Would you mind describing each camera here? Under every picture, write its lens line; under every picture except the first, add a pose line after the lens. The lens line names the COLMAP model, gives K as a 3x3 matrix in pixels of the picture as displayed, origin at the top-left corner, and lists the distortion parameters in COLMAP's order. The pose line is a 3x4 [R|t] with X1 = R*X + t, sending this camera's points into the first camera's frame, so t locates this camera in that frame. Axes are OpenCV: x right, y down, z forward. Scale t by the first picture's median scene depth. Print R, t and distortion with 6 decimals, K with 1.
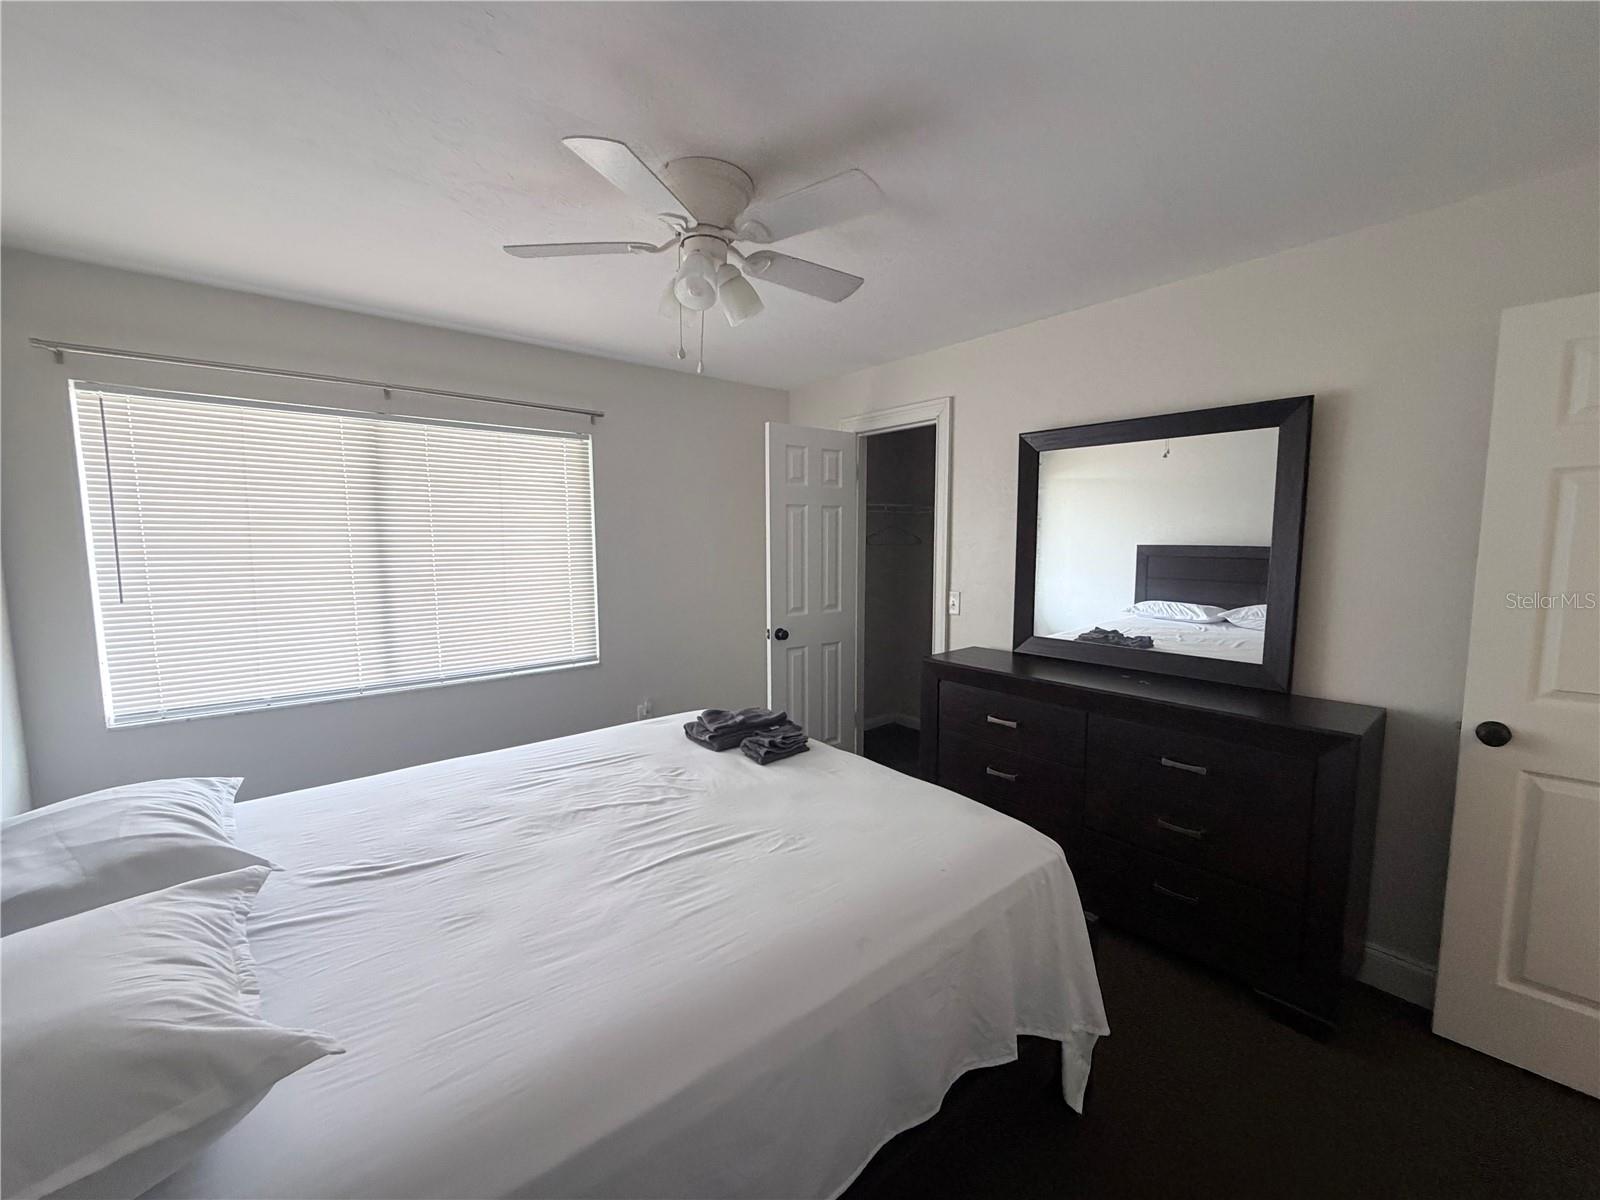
lens RADIAL K [[639.7, 0, 797.1], [0, 639.7, 599.6], [0, 0, 1]] dist [-0.001423, -0.000108]
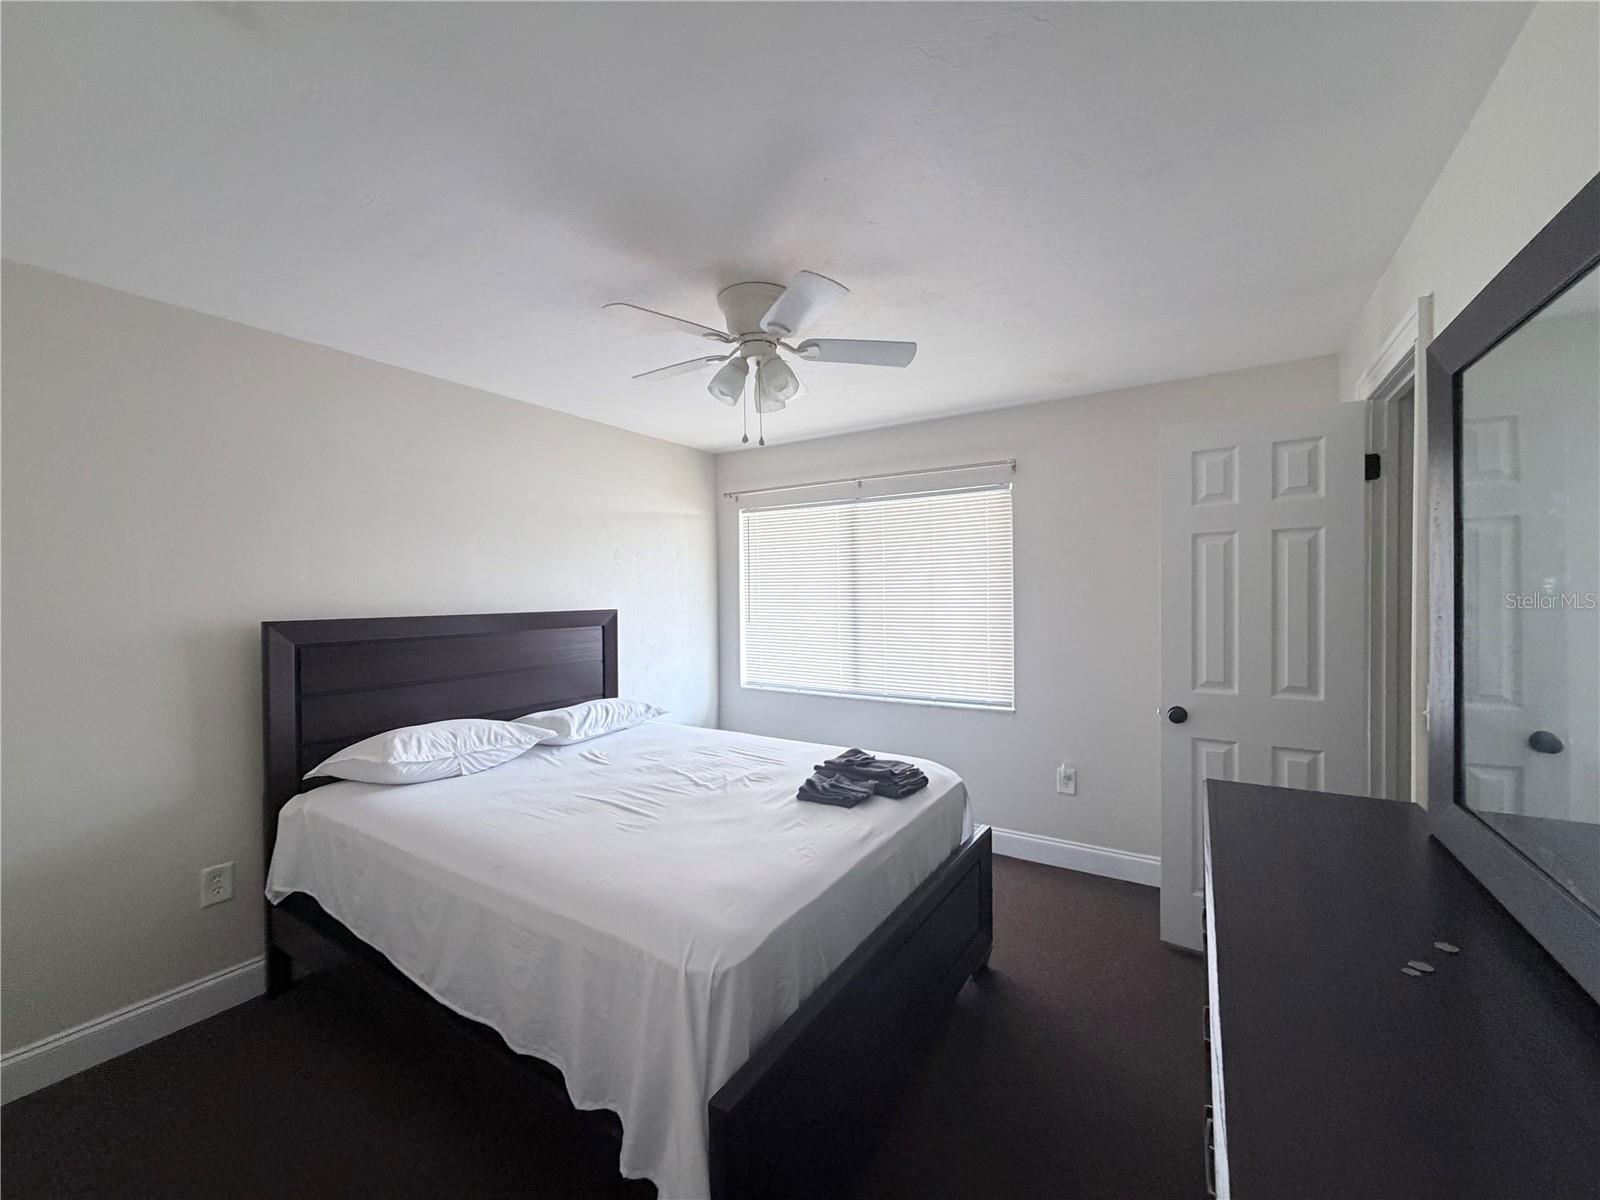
lens RADIAL K [[639.7, 0, 797.1], [0, 639.7, 599.6], [0, 0, 1]] dist [-0.001423, -0.000108]
pose [[0.300991, 0.010072, -0.953574, 0.833475], [-0.082018, 0.996512, -0.015363, -0.044770], [0.950093, 0.082834, 0.300768, 0.583920]]
